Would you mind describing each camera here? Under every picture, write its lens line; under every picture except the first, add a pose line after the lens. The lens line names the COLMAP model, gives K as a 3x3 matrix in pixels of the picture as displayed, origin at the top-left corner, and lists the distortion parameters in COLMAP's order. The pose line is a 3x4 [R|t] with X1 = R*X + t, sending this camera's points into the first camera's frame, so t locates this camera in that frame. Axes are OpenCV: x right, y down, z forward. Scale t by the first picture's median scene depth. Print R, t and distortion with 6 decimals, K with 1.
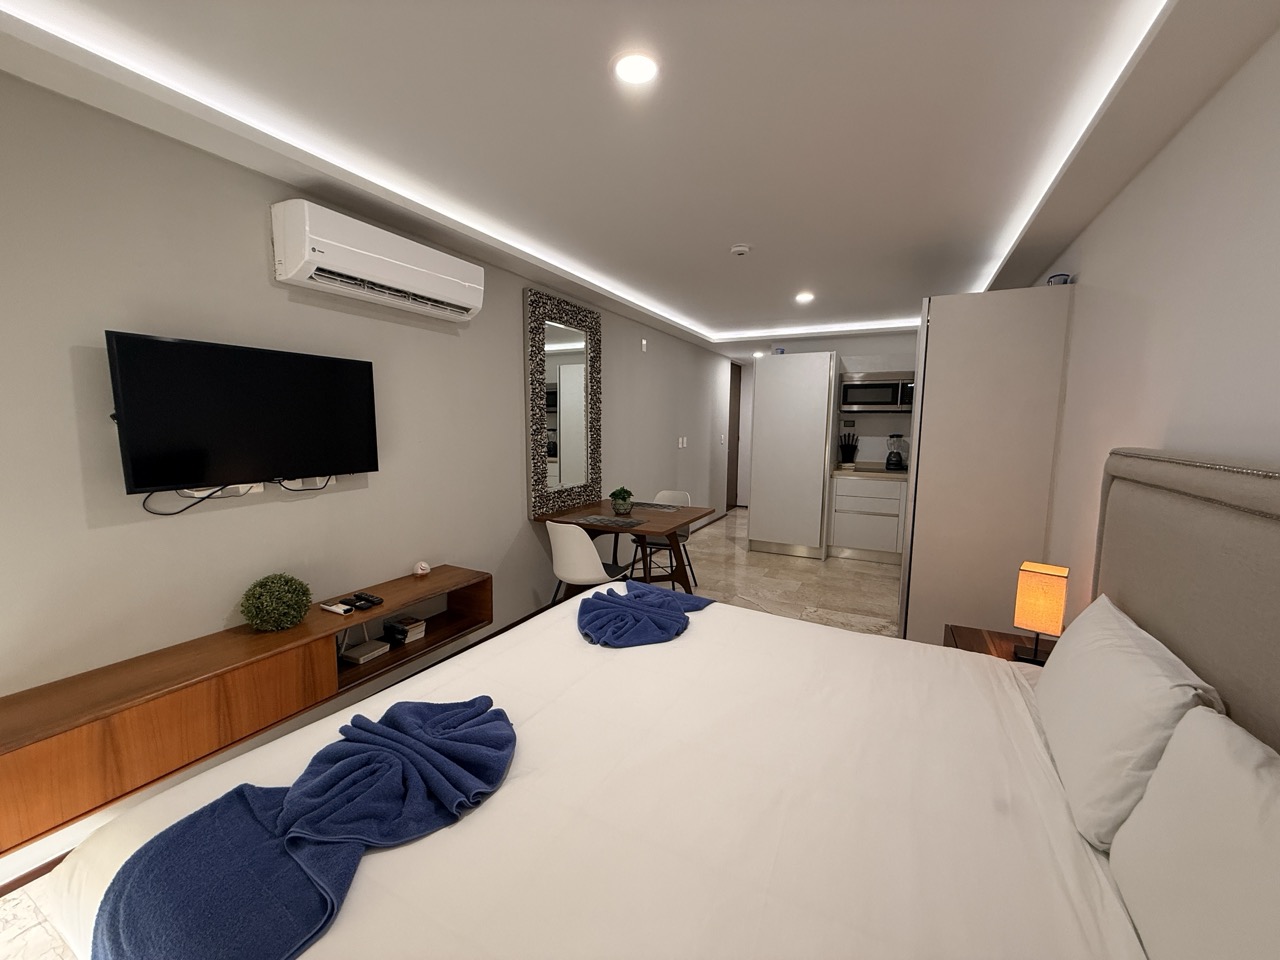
lens RADIAL K [[514.1, 0, 640.0], [0, 514.1, 480.0], [0, 0, 1]] dist [0.013853, -0.000265]
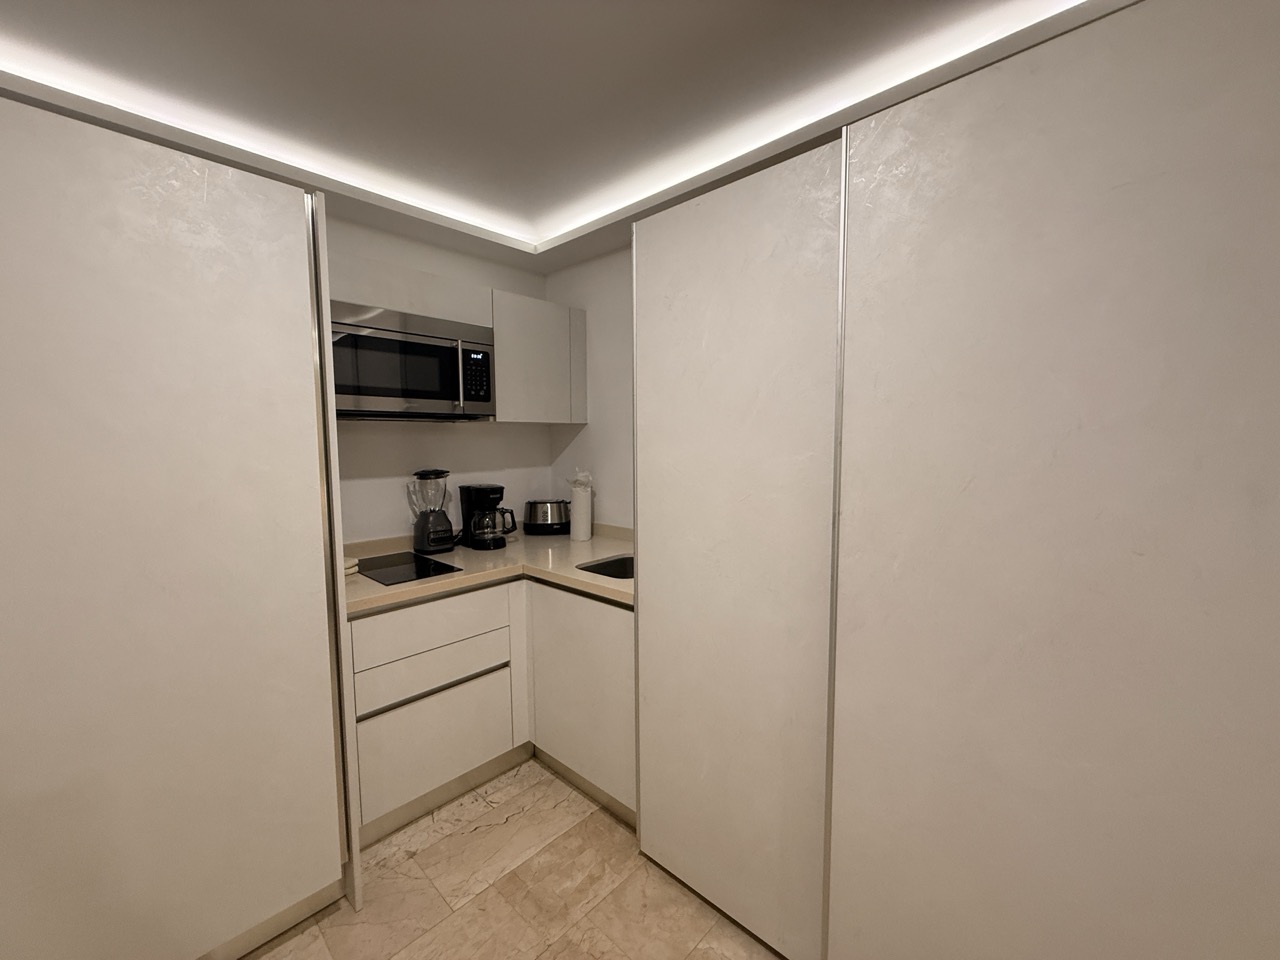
lens RADIAL K [[514.1, 0, 640.0], [0, 514.1, 480.0], [0, 0, 1]] dist [0.013853, -0.000265]
pose [[0.282599, -0.097843, 0.954235, 0.149086], [0.114050, 0.991155, 0.067853, -0.100553], [-0.952434, 0.089655, 0.291258, 0.798662]]
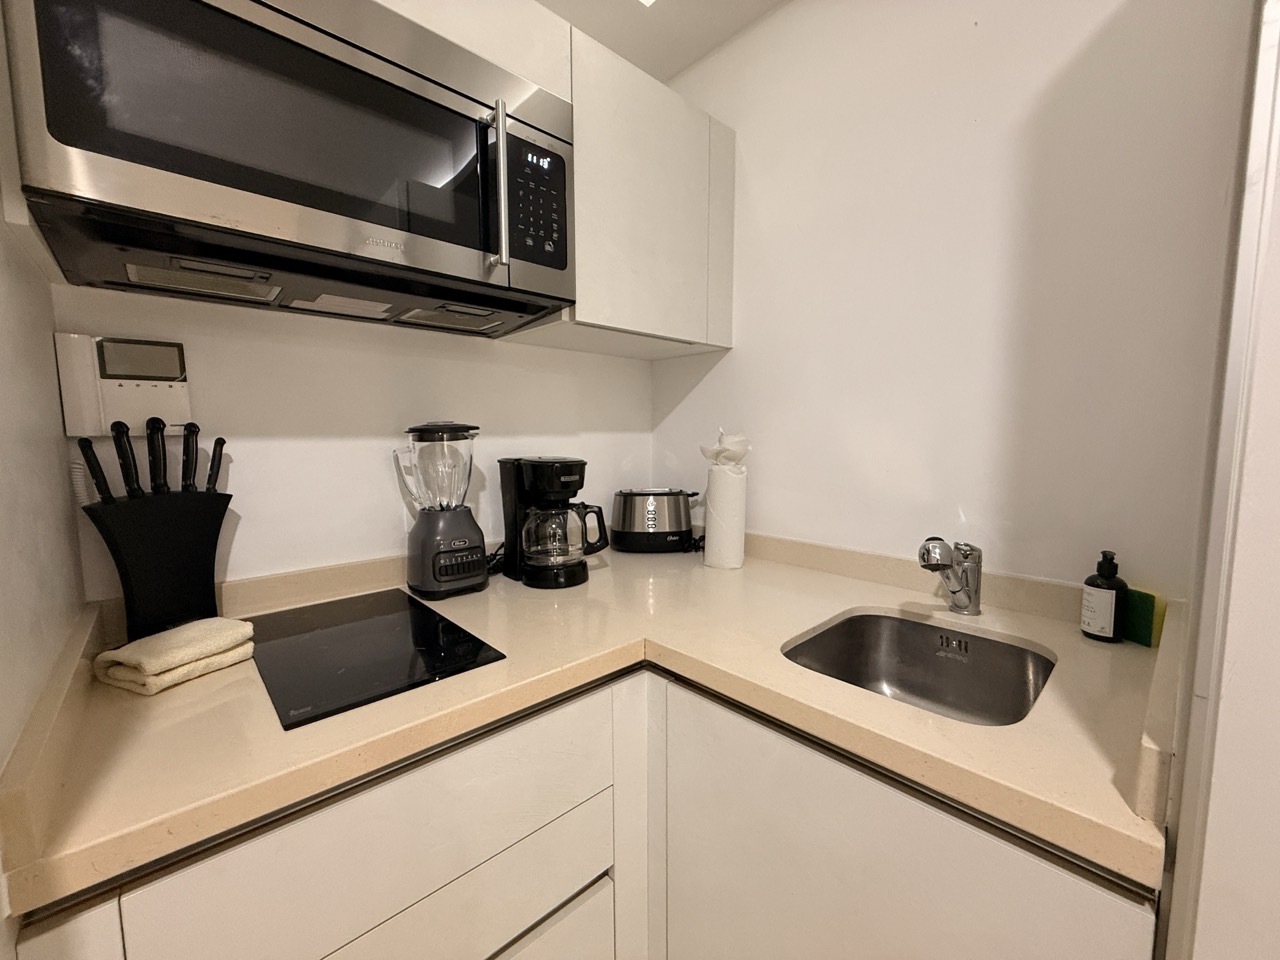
lens RADIAL K [[514.1, 0, 640.0], [0, 514.1, 480.0], [0, 0, 1]] dist [0.013853, -0.000265]
pose [[0.351350, -0.102993, 0.930562, 0.367068], [0.110865, 0.991515, 0.067880, -0.079648], [-0.929657, 0.079317, 0.359787, 0.959584]]
